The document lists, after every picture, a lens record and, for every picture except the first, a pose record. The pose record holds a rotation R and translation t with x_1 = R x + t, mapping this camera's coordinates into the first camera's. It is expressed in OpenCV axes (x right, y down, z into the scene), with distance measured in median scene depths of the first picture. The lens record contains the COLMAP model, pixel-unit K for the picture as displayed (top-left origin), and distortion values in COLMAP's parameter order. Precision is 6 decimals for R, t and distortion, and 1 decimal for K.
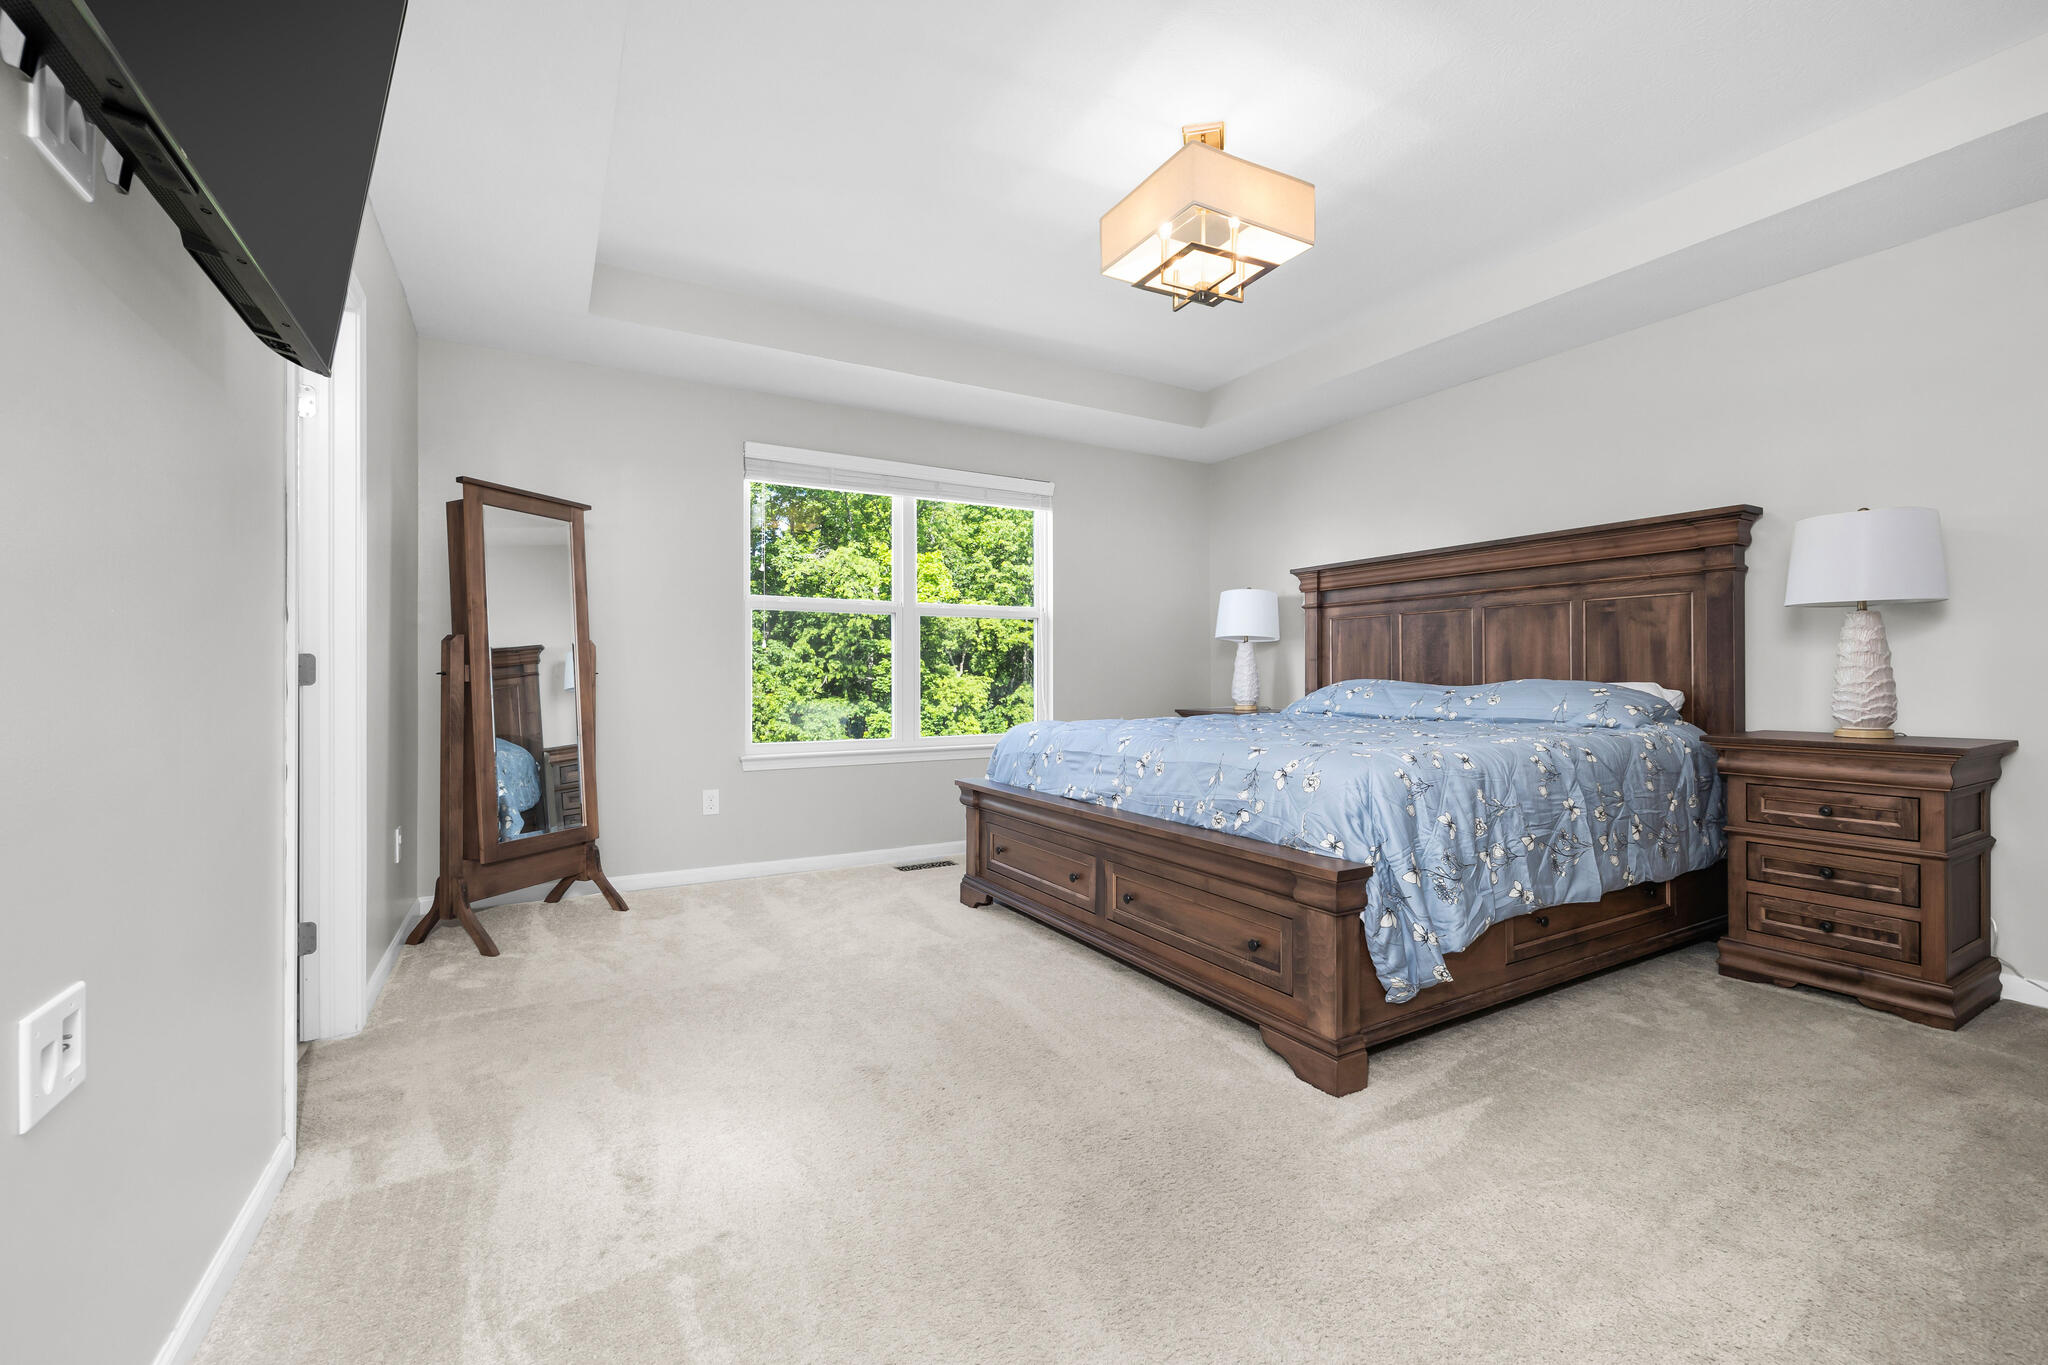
lens RADIAL K [[859.1, 0, 1031.2], [0, 859.1, 678.1], [0, 0, 1]] dist [-0.005966, 0.001292]
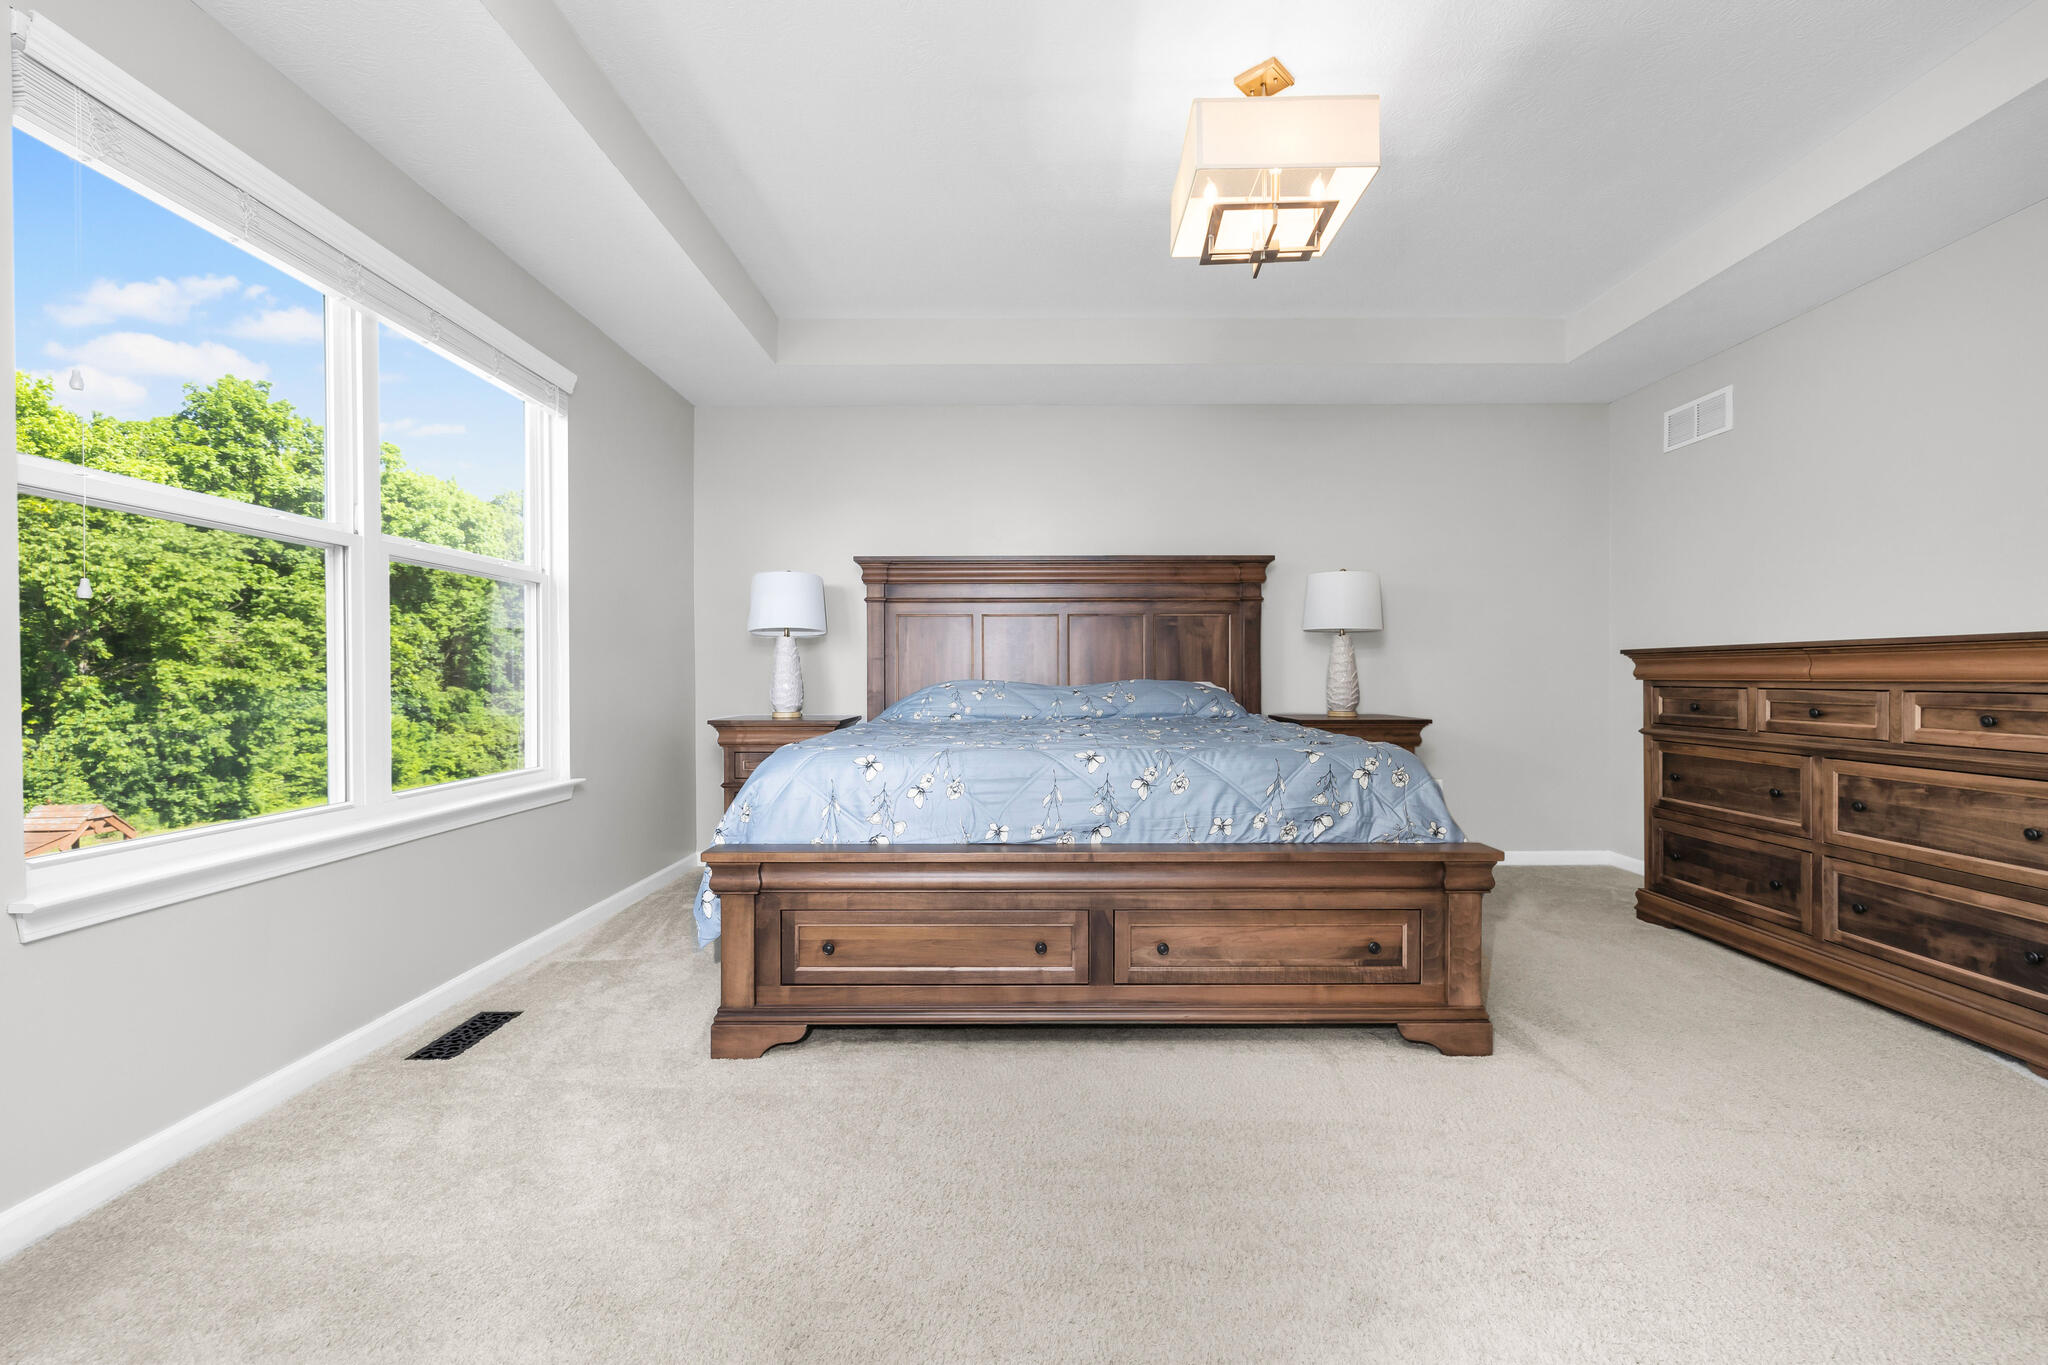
lens RADIAL K [[859.1, 0, 1028.7], [0, 859.1, 686.5], [0, 0, 1]] dist [-0.005966, 0.001292]
pose [[0.496355, -0.008963, 0.868073, -0.570943], [0.000091, 0.999947, 0.010272, -0.000922], [-0.868119, -0.005020, 0.496330, 0.613758]]
